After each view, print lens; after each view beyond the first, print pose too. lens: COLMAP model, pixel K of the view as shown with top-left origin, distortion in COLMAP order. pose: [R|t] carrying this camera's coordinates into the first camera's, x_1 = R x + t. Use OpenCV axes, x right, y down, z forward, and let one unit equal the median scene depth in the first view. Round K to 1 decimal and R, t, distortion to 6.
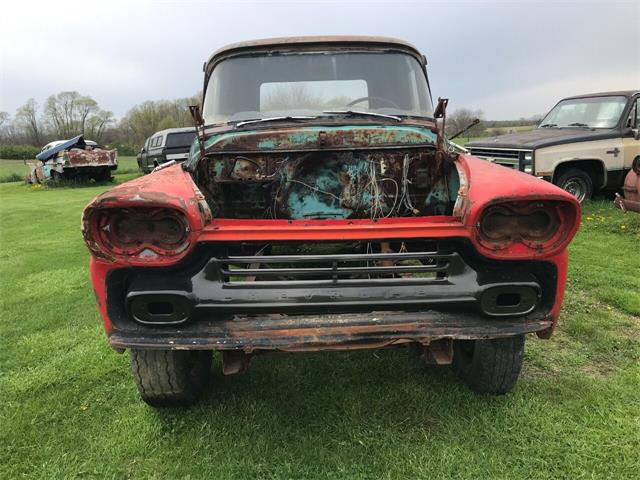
lens RADIAL K [[523.2, 0, 320.3], [0, 523.2, 237.0], [0, 0, 1]] dist [0.066474, -0.113918]
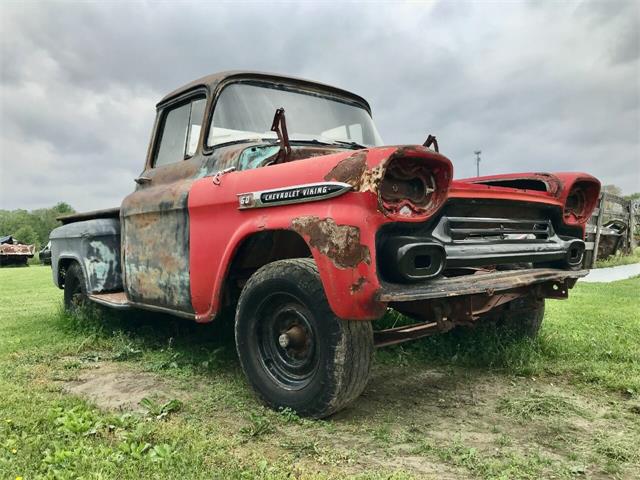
lens RADIAL K [[523.2, 0, 320.3], [0, 523.2, 237.0], [0, 0, 1]] dist [0.066474, -0.113918]
pose [[0.768920, 0.007415, 0.639302, -1.115473], [0.140138, 0.973662, -0.179843, 0.245254], [-0.623798, 0.227875, 0.747629, 0.342321]]
